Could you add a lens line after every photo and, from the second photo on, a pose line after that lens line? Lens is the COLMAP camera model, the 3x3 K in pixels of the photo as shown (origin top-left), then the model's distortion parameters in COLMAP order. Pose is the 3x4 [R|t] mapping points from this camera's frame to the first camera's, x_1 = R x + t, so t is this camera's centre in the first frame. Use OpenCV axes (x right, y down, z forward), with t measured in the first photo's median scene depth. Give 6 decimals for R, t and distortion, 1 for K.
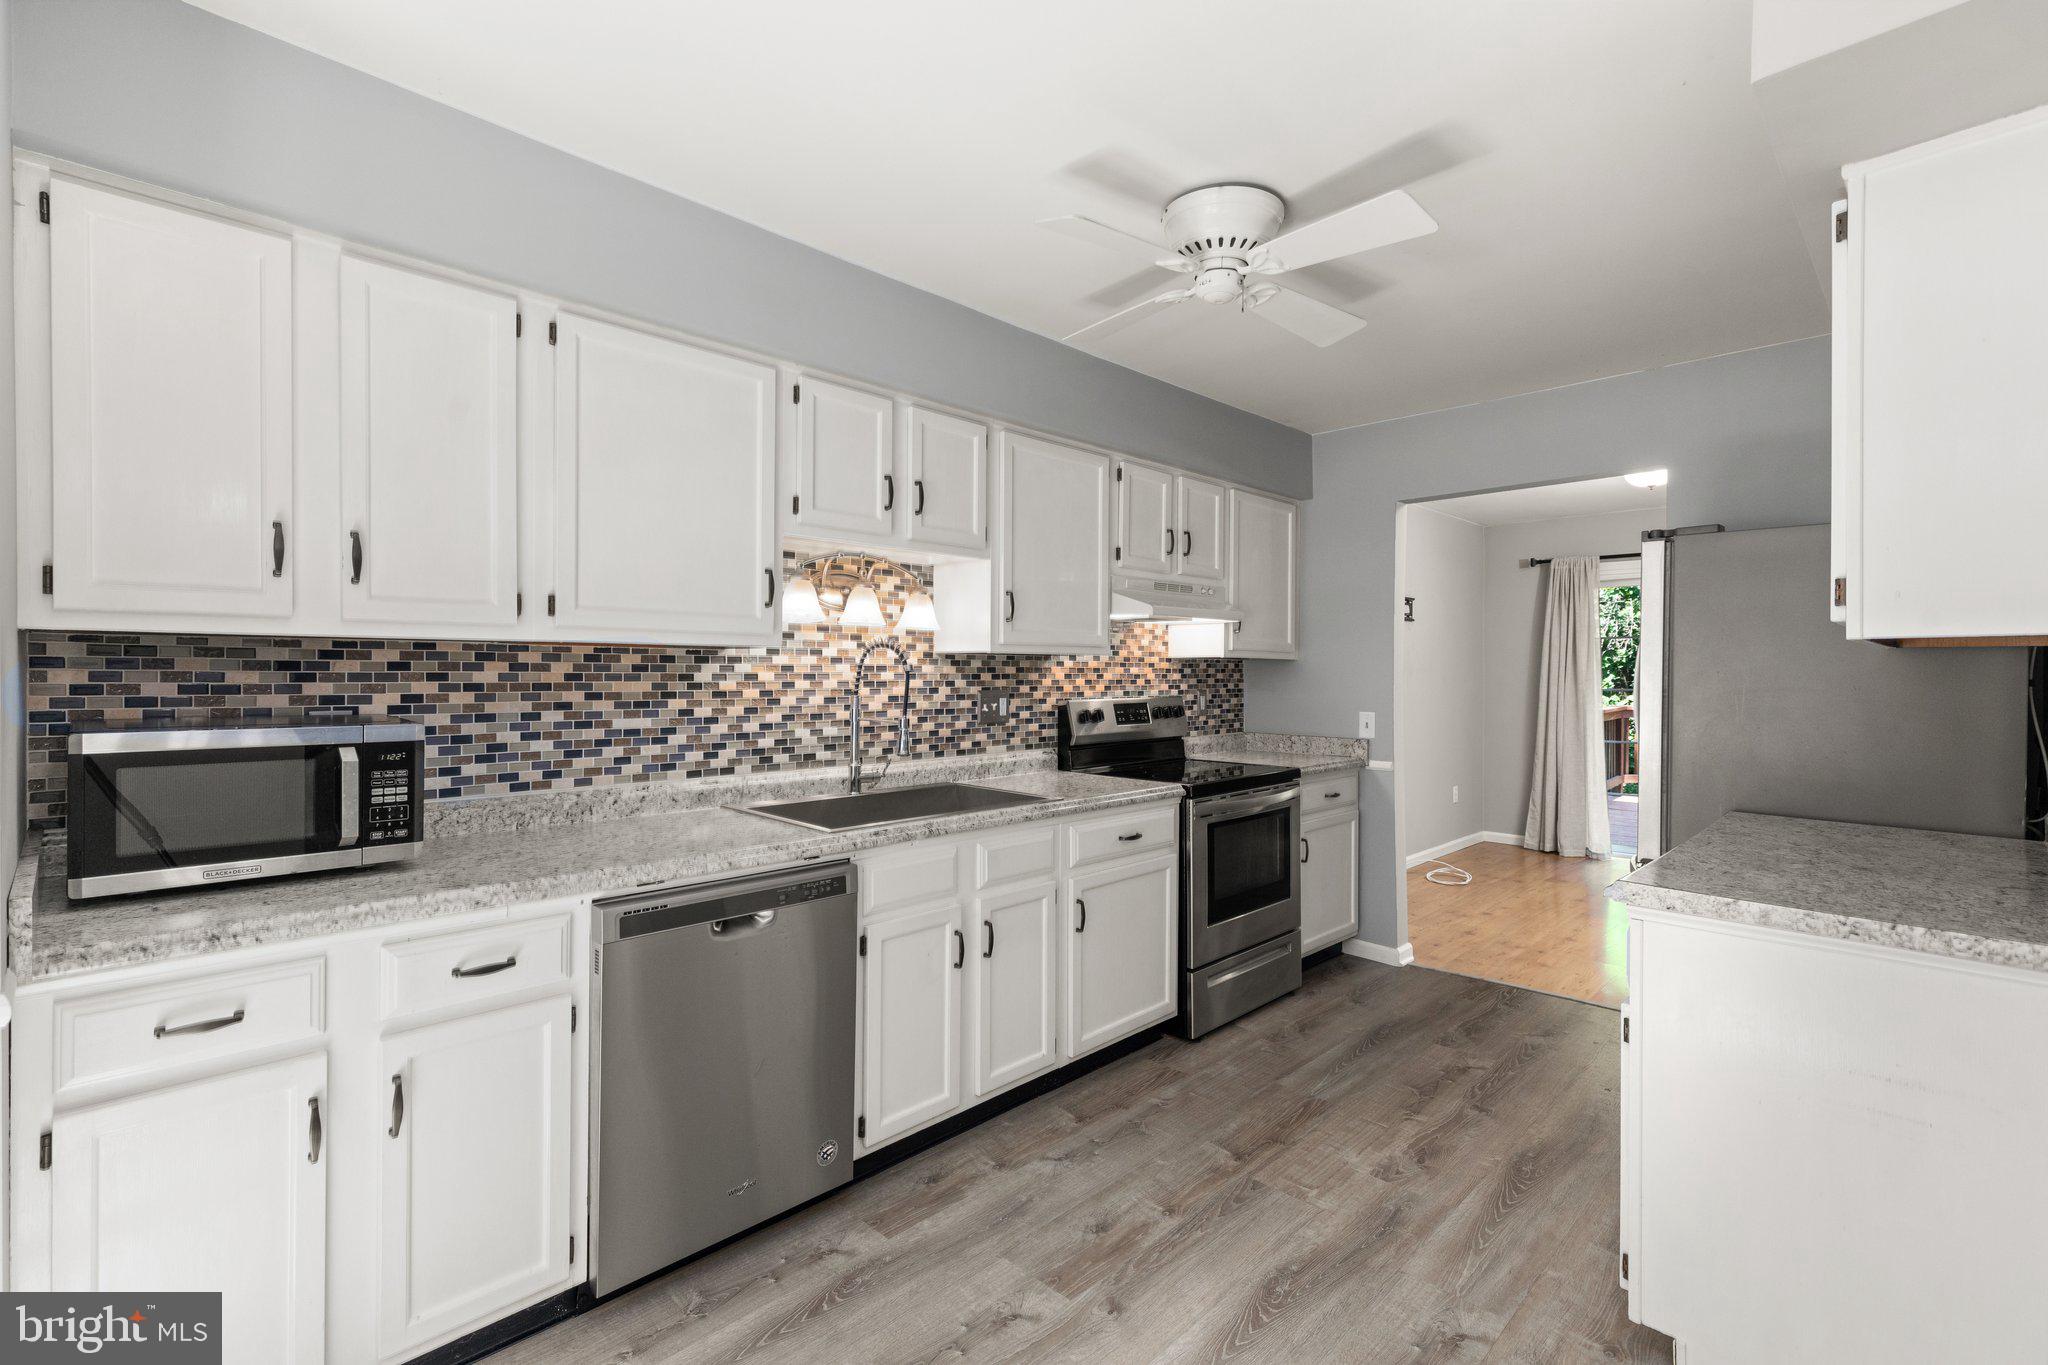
lens RADIAL K [[894.4, 0, 1024.0], [0, 894.4, 682.5], [0, 0, 1]] dist [-0.000333, -0.000123]
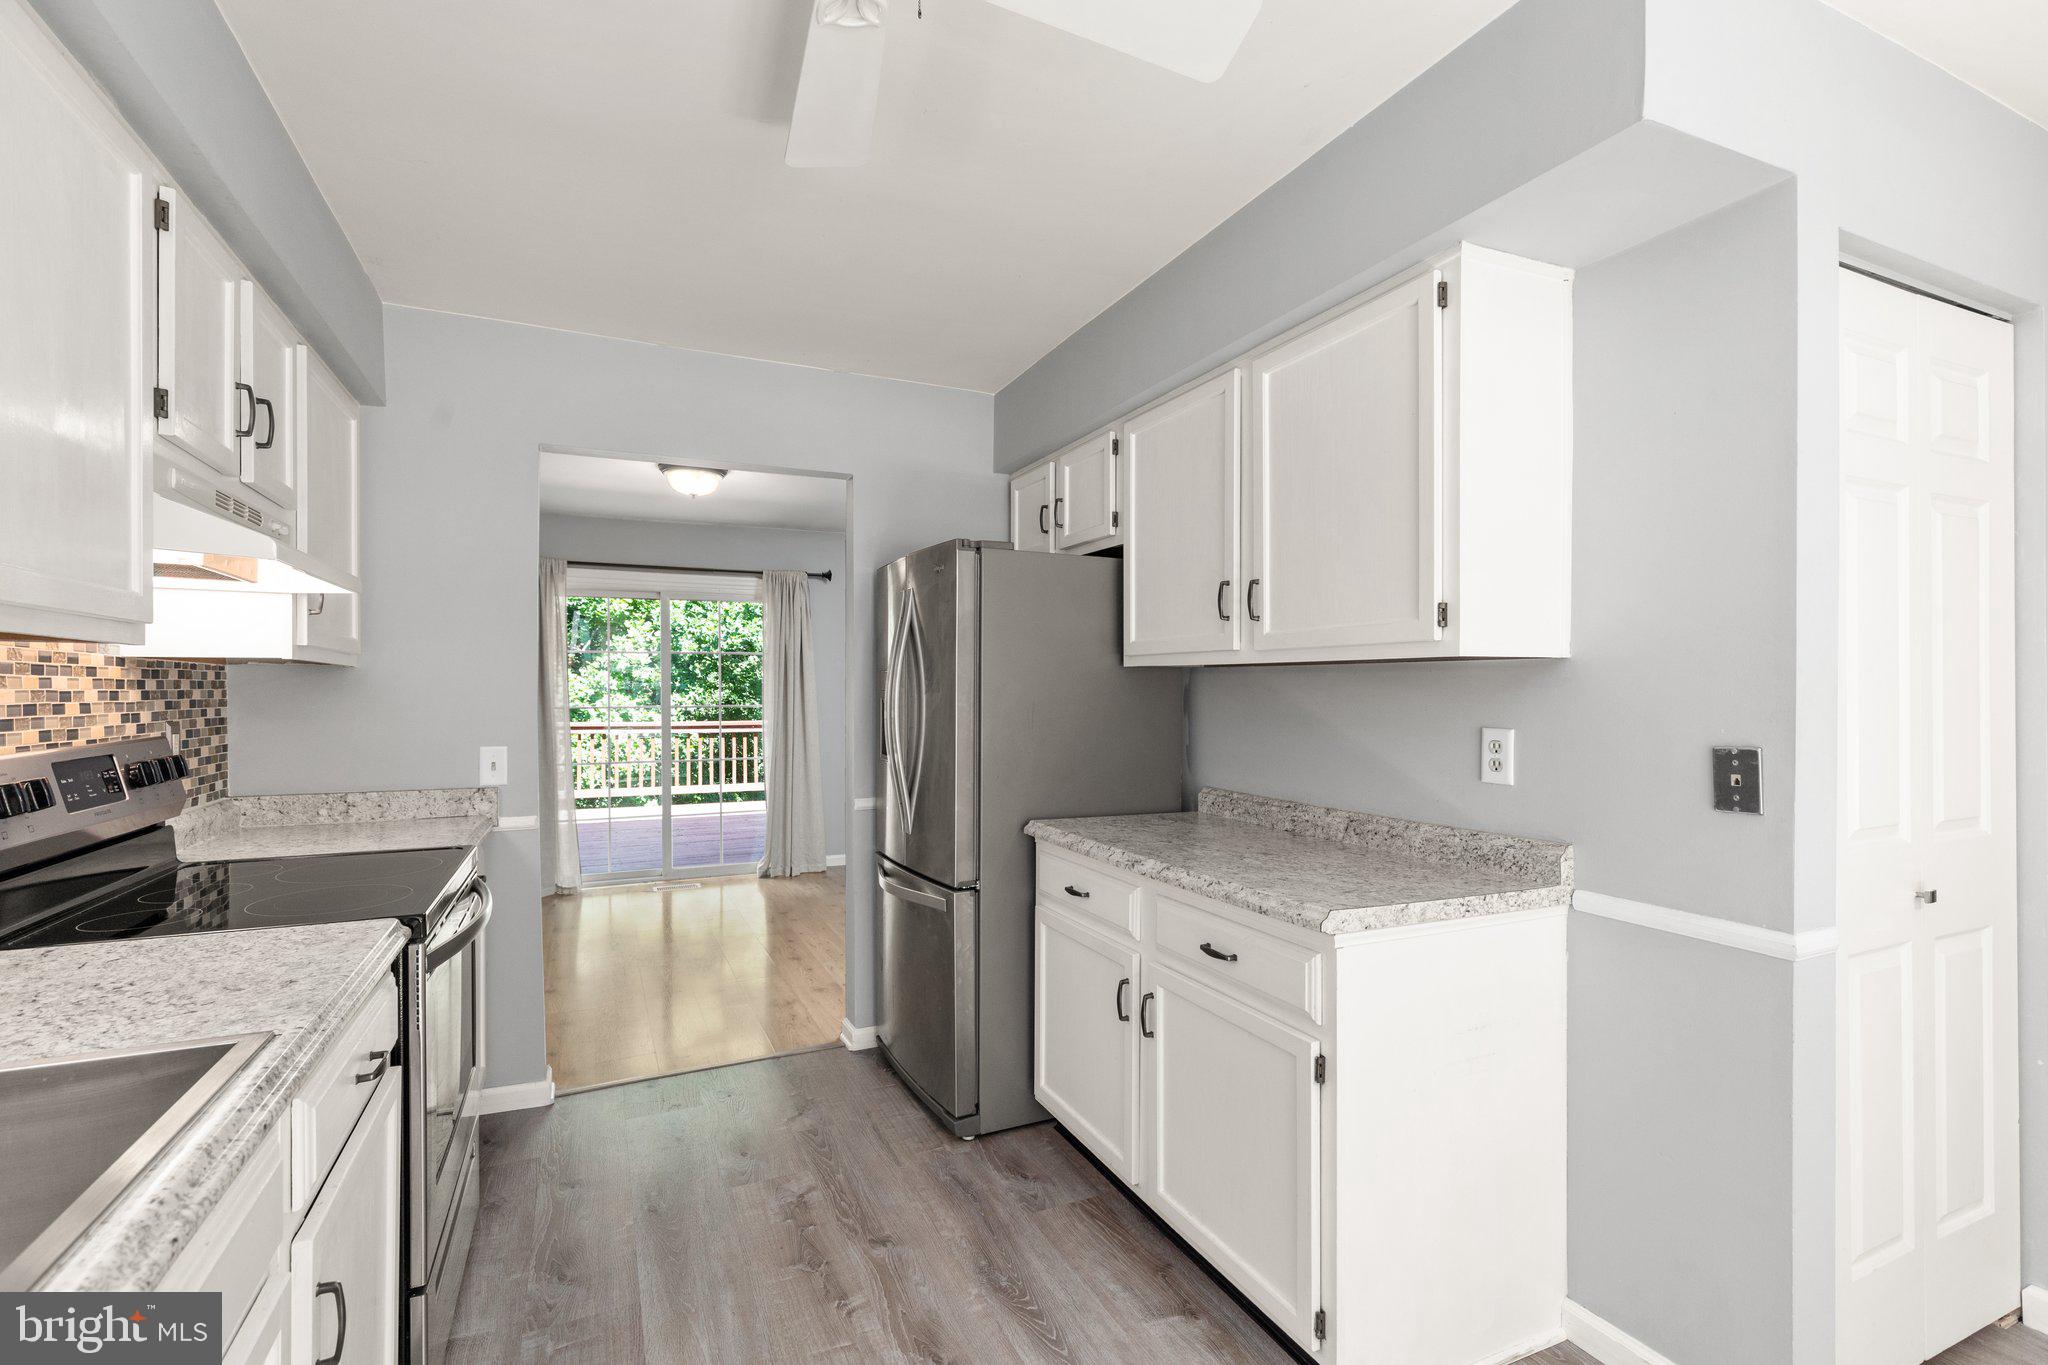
lens RADIAL K [[929.4, 0, 1021.8], [0, 929.4, 690.7], [0, 0, 1]] dist [0.015246, -0.000071]
pose [[0.344075, -0.002257, 0.938939, -0.140849], [0.010863, 0.999940, -0.001577, -0.003730], [-0.938879, 0.010743, 0.344079, 0.382586]]
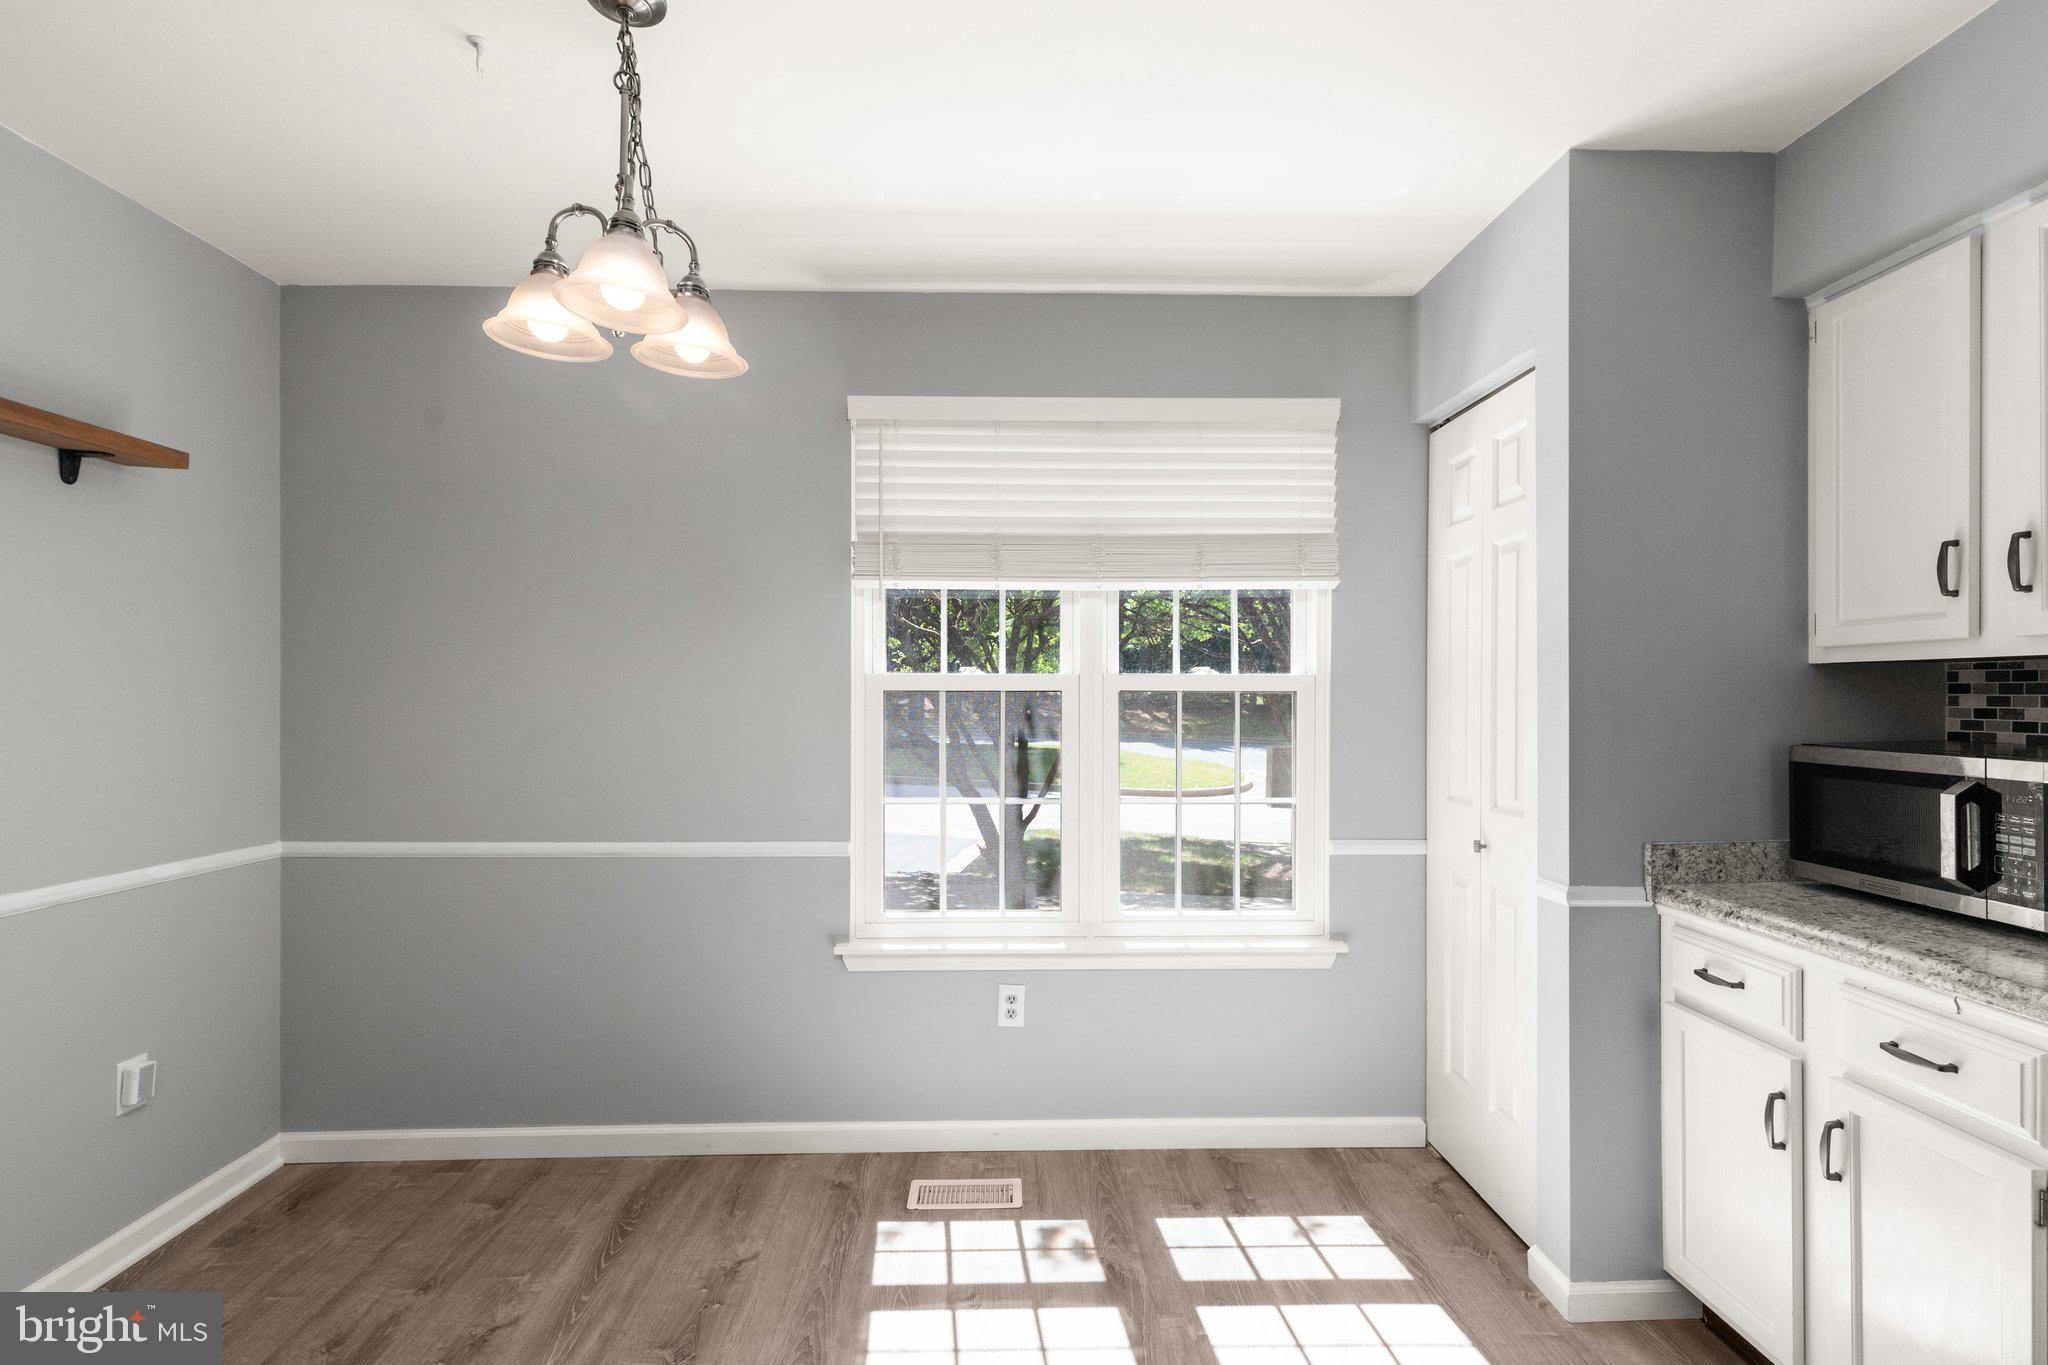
lens RADIAL K [[956.3, 0, 1024.0], [0, 956.3, 682.5], [0, 0, 1]] dist [-0.001028, 0.000011]
pose [[-0.683261, -0.011617, -0.730081, 0.700847], [-0.008518, 0.999932, -0.007939, -0.012642], [0.730124, 0.000794, -0.683314, 1.149893]]
